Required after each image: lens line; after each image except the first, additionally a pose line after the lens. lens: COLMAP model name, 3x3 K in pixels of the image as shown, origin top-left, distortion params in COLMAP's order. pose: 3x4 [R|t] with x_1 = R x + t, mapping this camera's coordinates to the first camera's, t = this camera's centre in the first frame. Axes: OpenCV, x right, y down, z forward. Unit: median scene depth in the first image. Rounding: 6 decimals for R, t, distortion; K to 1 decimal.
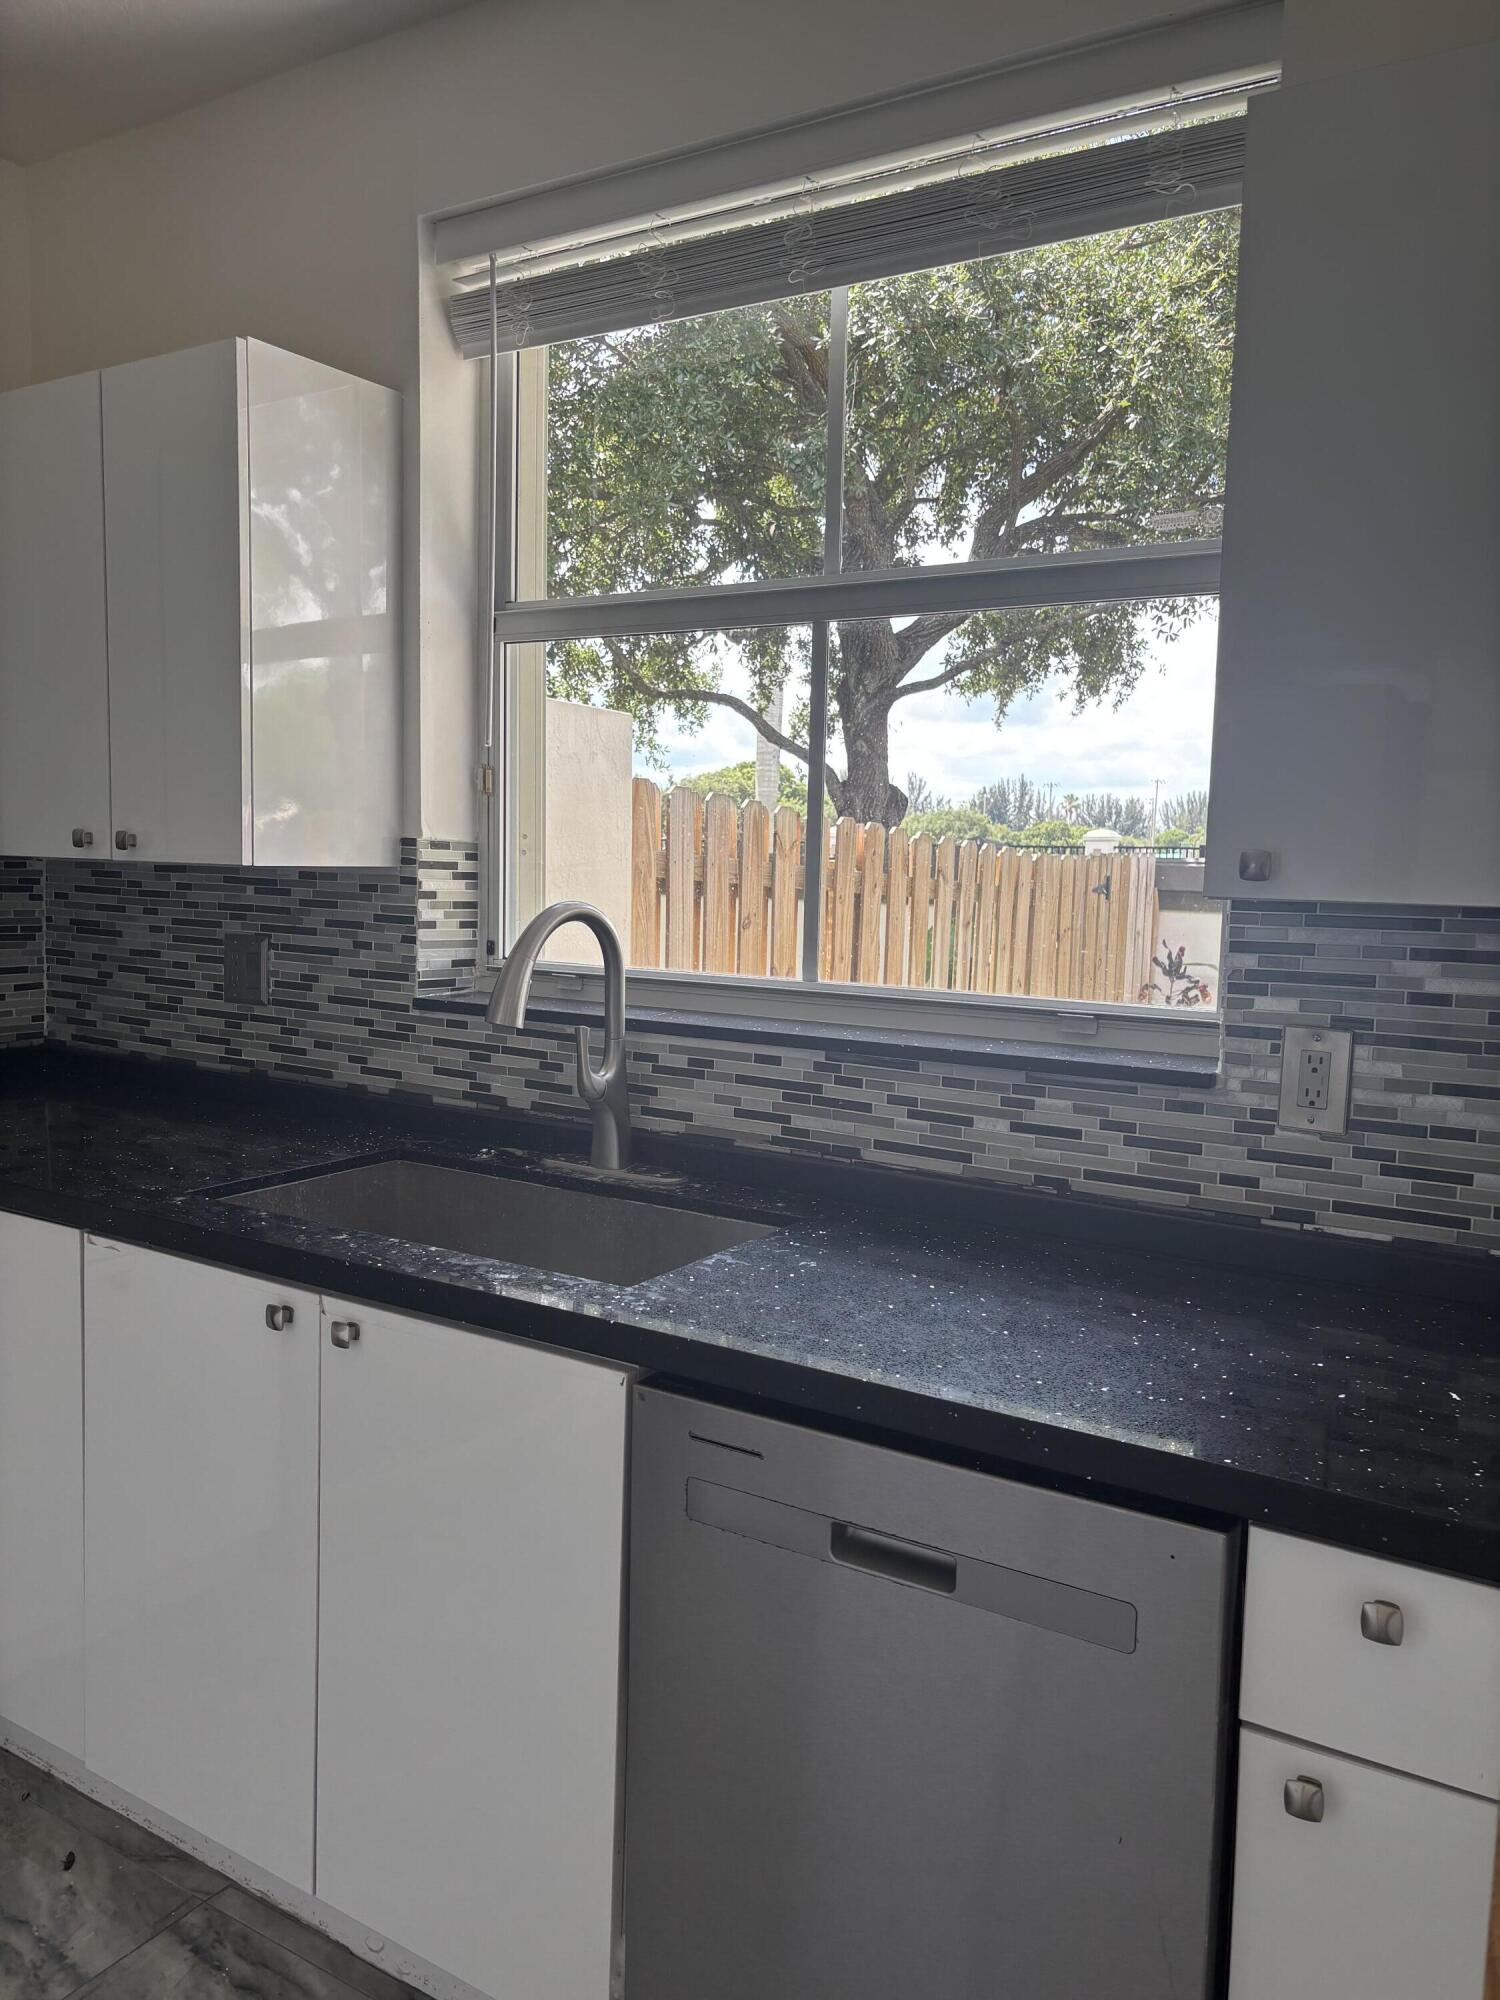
lens RADIAL K [[1530.3, 0, 737.0], [0, 1530.3, 1003.3], [0, 0, 1]] dist [0.031805, -0.015901]
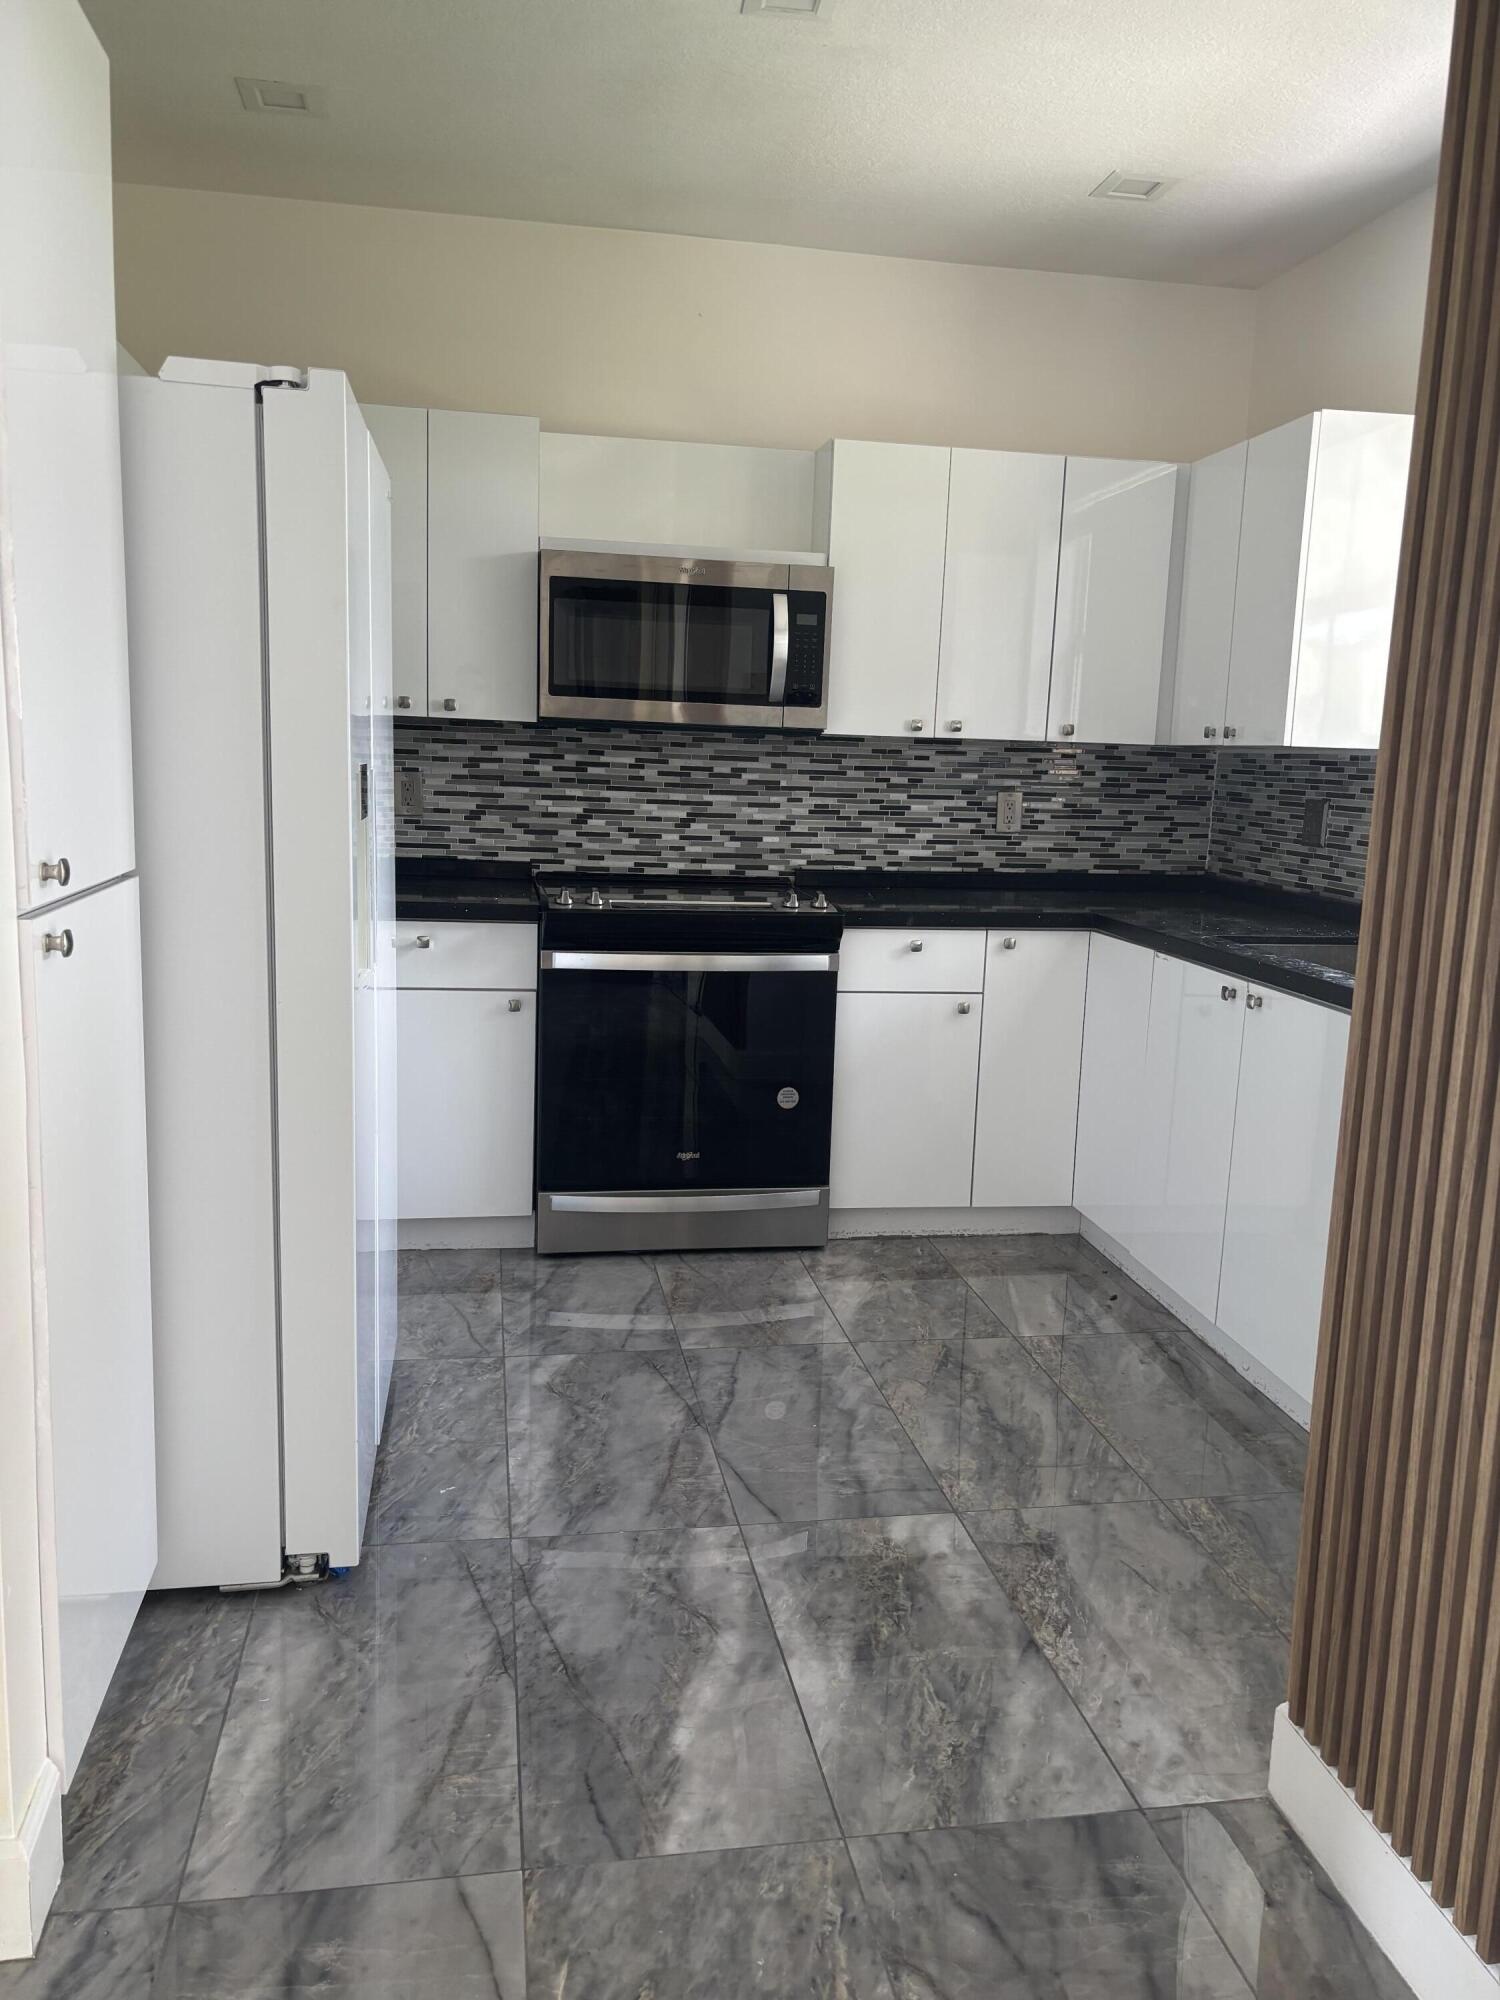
lens RADIAL K [[1530.3, 0, 739.1], [0, 1530.3, 1001.2], [0, 0, 1]] dist [0.031805, -0.015901]
pose [[0.667514, 0.121134, -0.734678, 0.412012], [-0.095215, 0.992464, 0.077128, 0.085149], [0.738484, 0.018468, 0.674018, -0.400991]]
